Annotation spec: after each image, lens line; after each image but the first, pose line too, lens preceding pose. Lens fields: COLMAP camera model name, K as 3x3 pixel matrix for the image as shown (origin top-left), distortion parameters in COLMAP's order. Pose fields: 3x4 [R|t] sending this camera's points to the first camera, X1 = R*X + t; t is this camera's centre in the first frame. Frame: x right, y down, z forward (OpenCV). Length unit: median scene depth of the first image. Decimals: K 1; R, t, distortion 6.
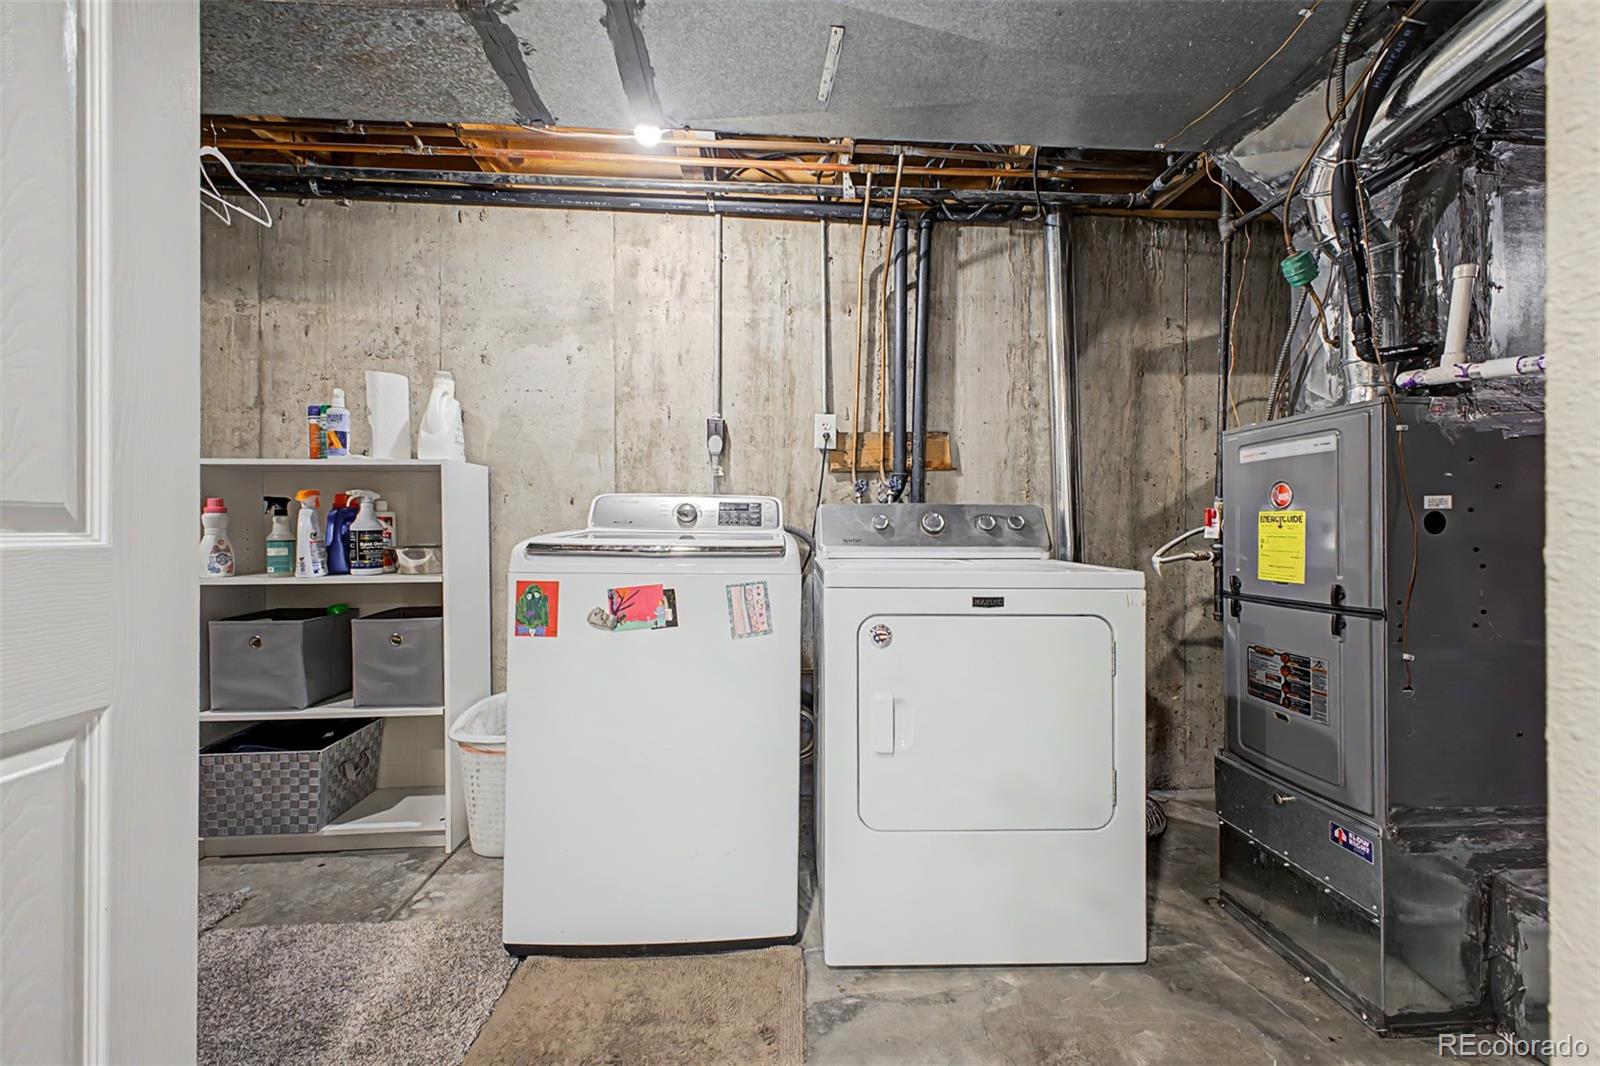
lens RADIAL K [[618.8, 0, 800.0], [0, 618.8, 533.0], [0, 0, 1]] dist [0.000092, -0.000088]
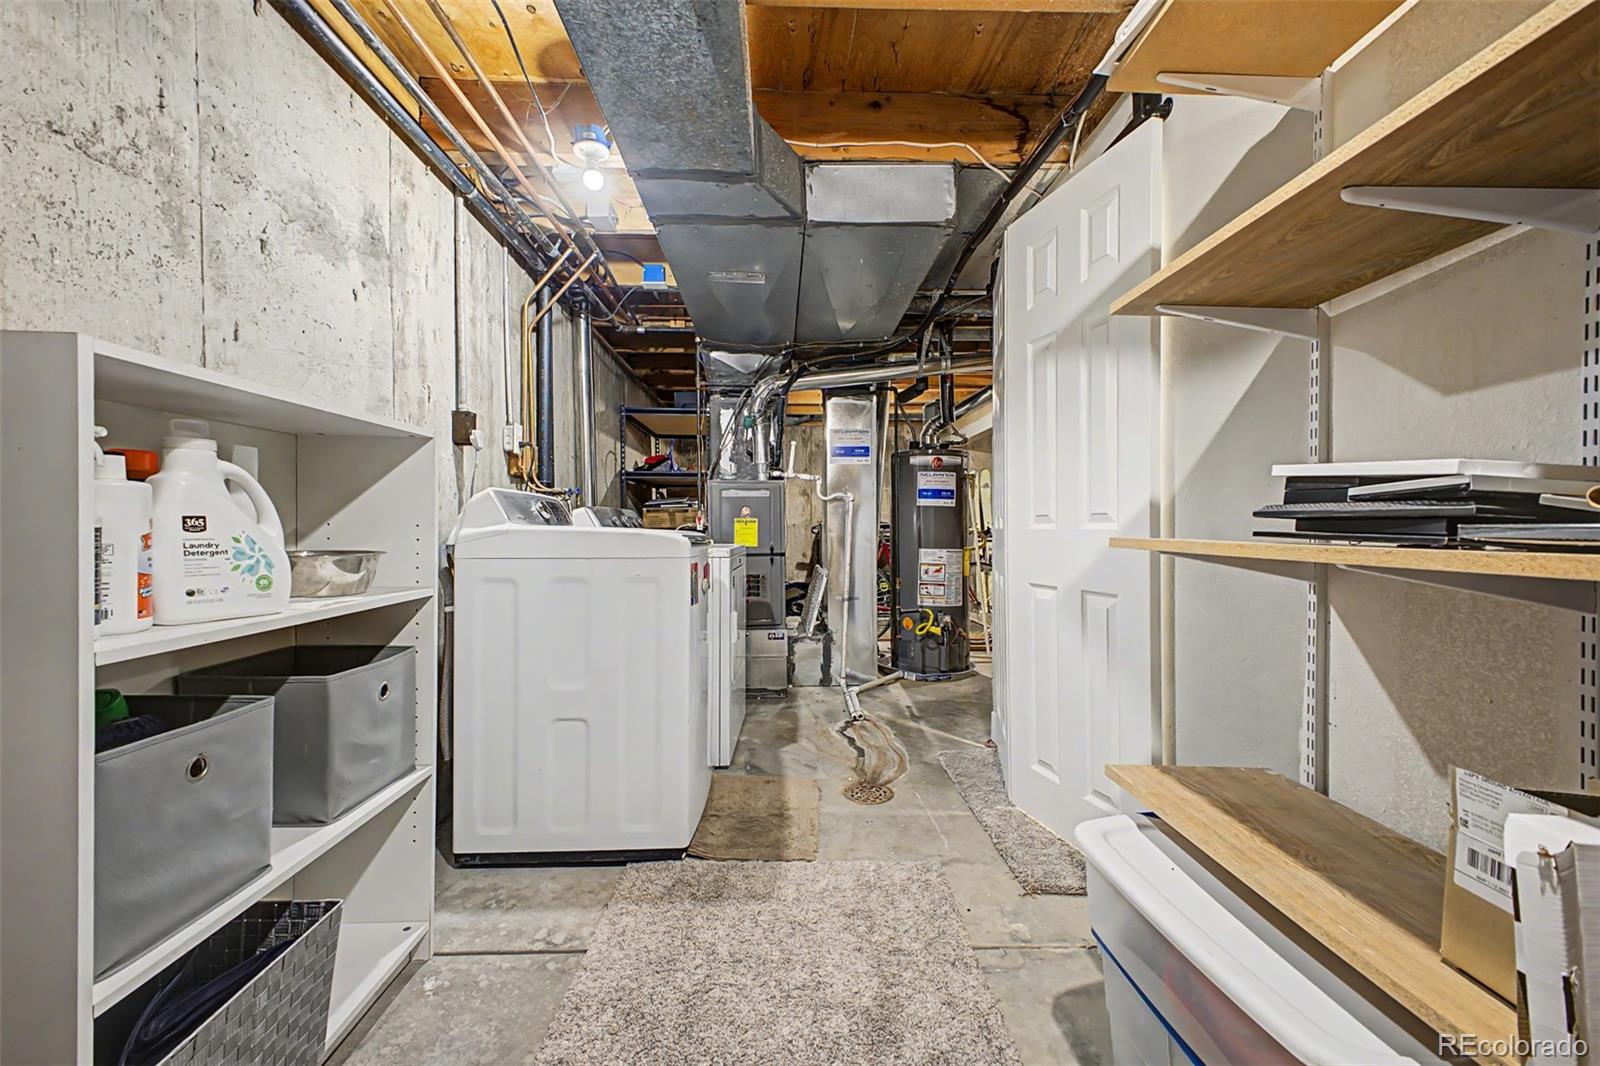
lens RADIAL K [[658.4, 0, 819.4], [0, 658.4, 521.5], [0, 0, 1]] dist [0.008430, -0.000162]
pose [[-0.003436, 0.007386, 0.999967, -1.265193], [0.005672, 0.999957, -0.007366, -0.000765], [-0.999978, 0.005647, -0.003478, 0.490972]]
